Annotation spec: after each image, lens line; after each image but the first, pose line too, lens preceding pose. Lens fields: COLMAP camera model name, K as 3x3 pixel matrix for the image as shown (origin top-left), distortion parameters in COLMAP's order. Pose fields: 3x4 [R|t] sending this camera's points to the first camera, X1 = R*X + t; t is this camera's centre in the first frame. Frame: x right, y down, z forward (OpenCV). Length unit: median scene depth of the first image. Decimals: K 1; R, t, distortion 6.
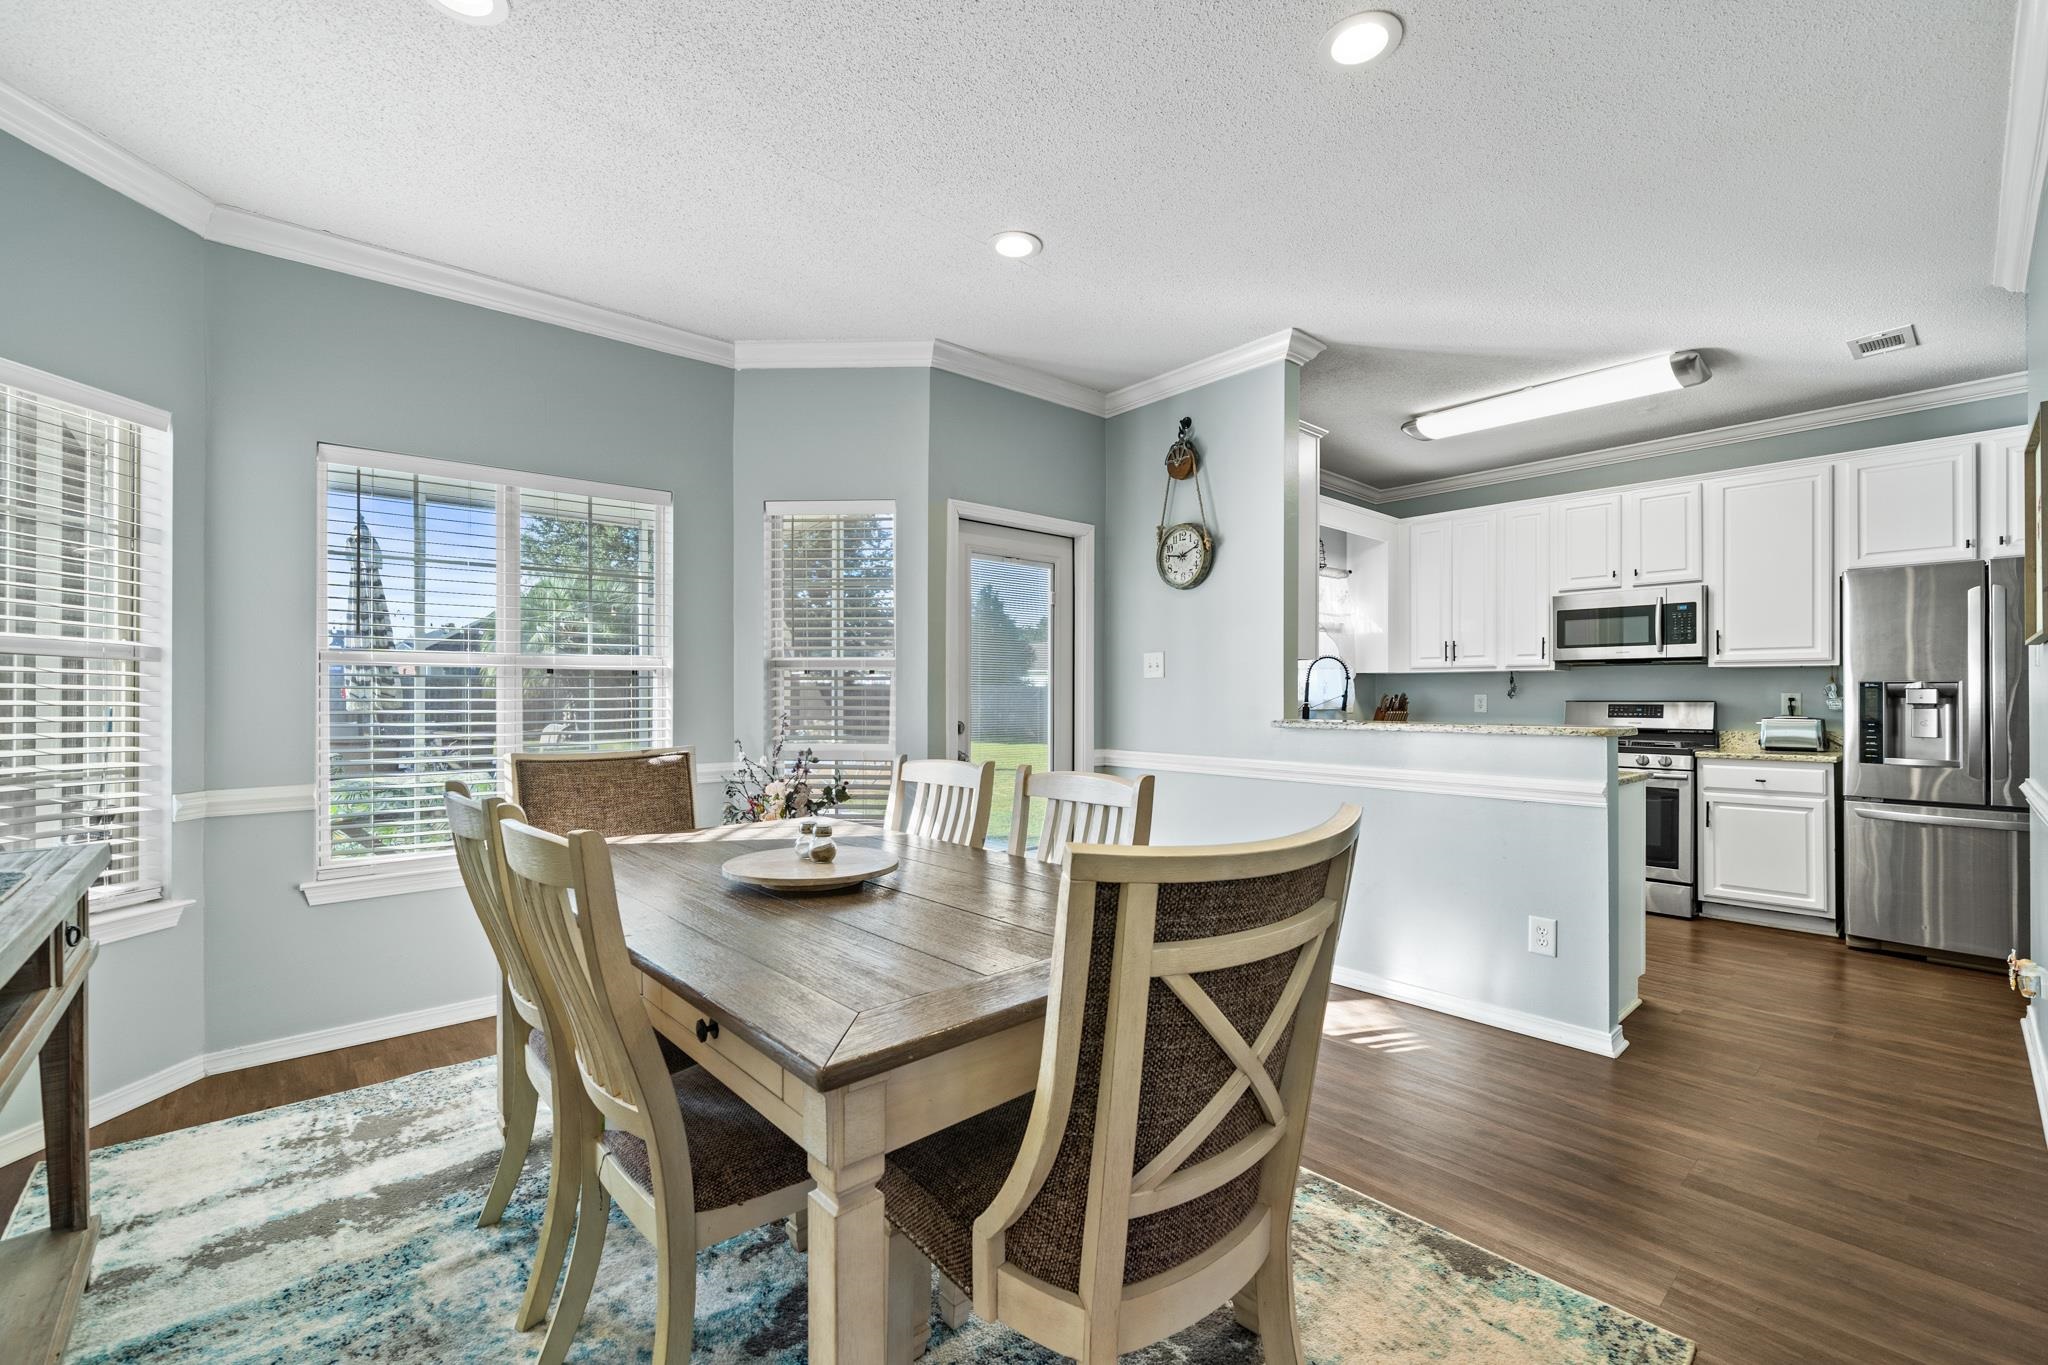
lens RADIAL K [[861.0, 0, 1030.3], [0, 861.0, 693.7], [0, 0, 1]] dist [-0.001193, -0.001087]
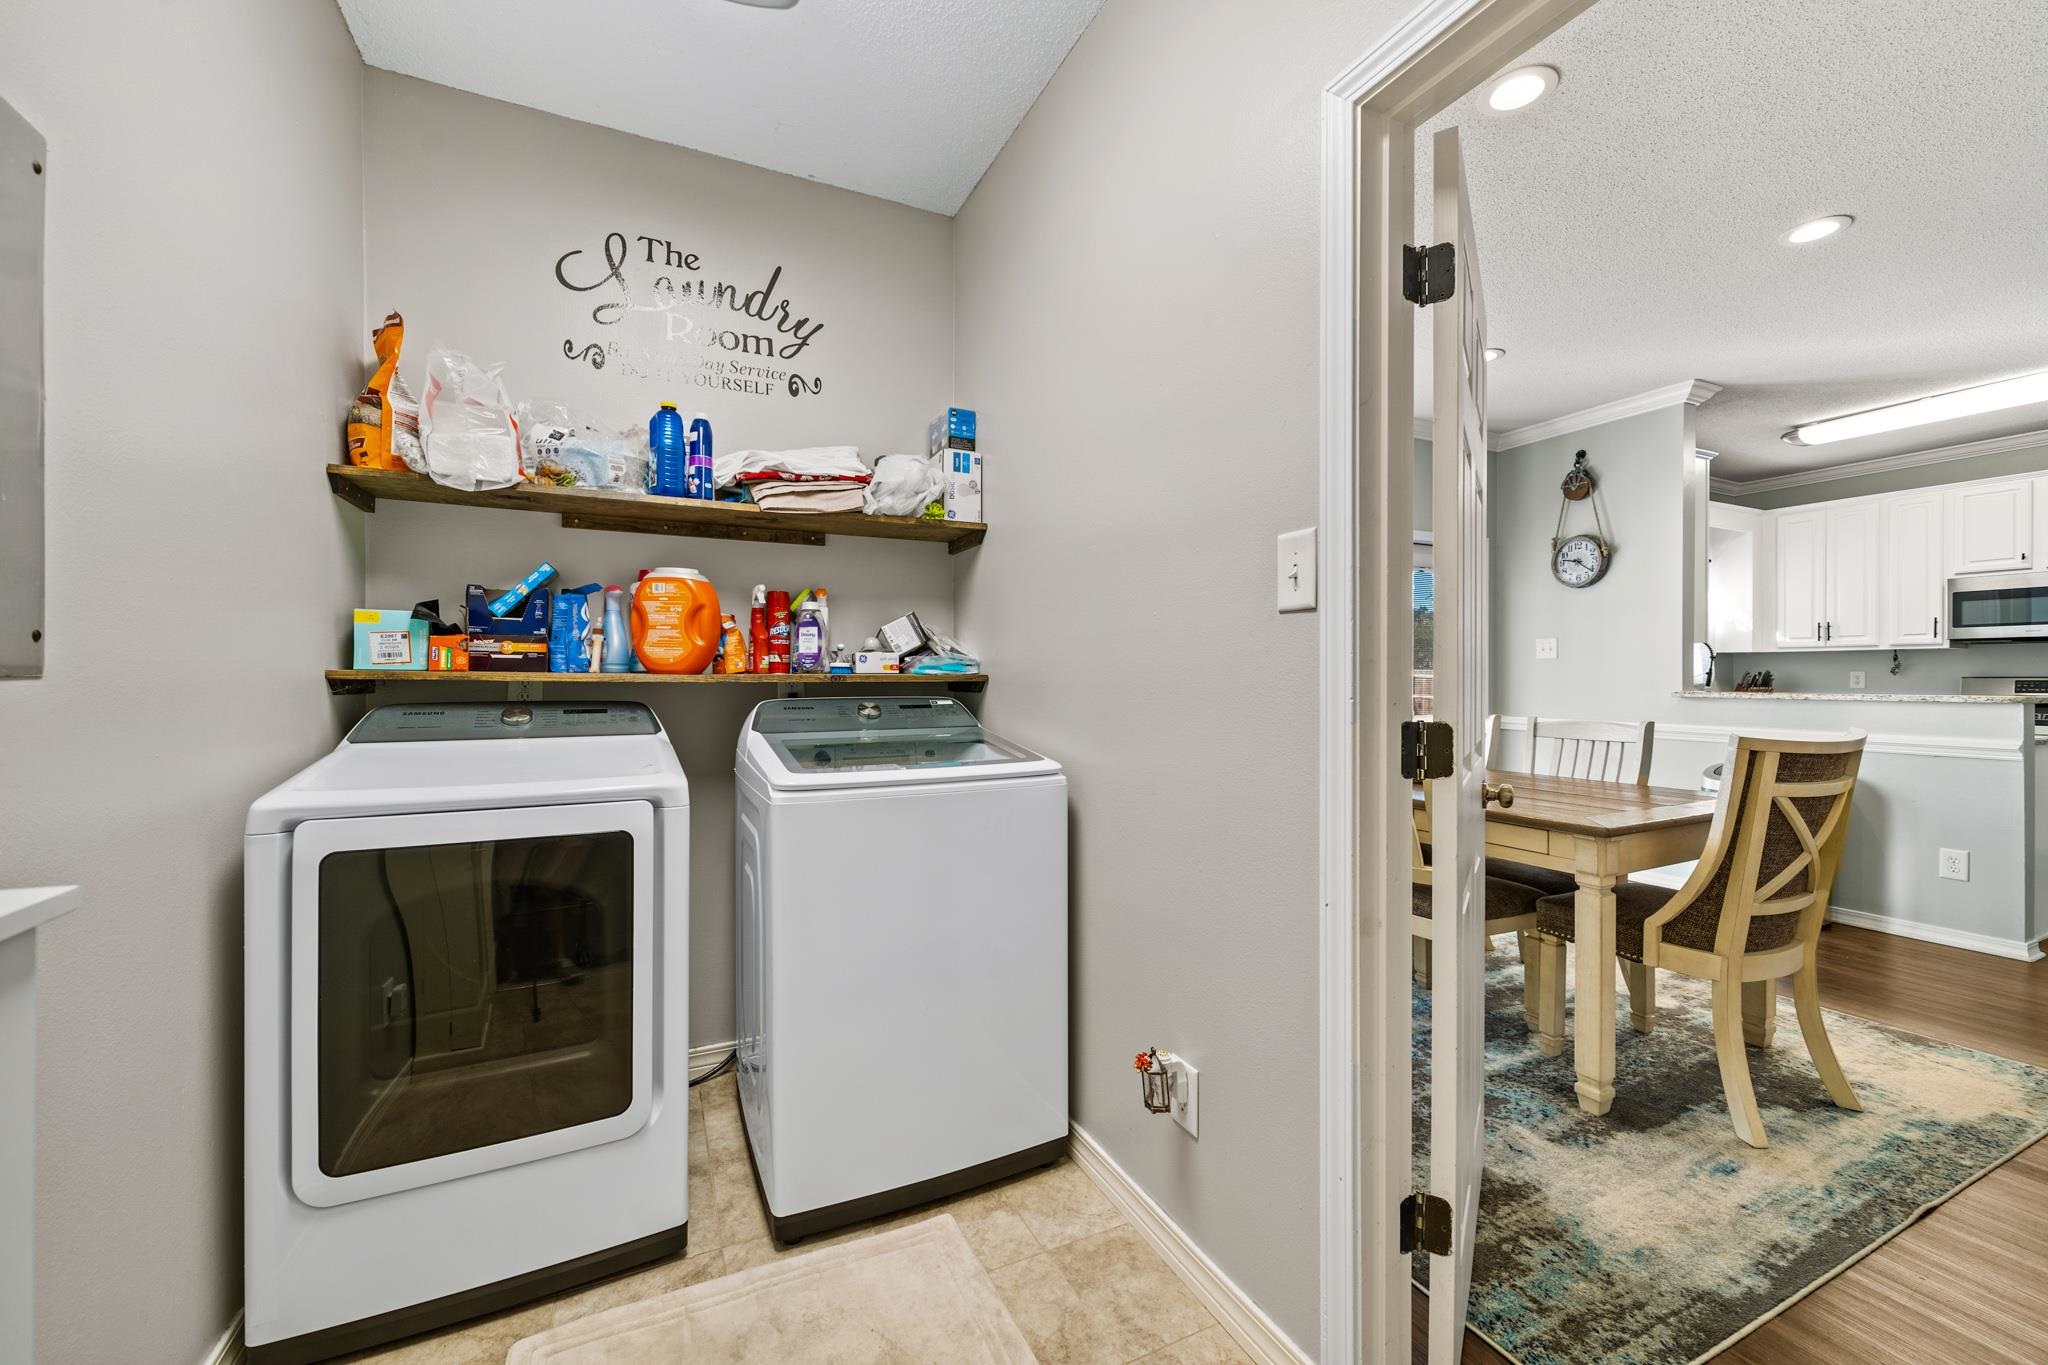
lens RADIAL K [[809.9, 0, 1031.6], [0, 809.9, 677.6], [0, 0, 1]] dist [-0.002807, 0.000162]
pose [[0.959923, -0.001660, -0.280260, -0.252140], [0.002668, 0.999991, 0.003216, 0.003505], [0.280252, -0.003835, 0.959919, -0.347277]]
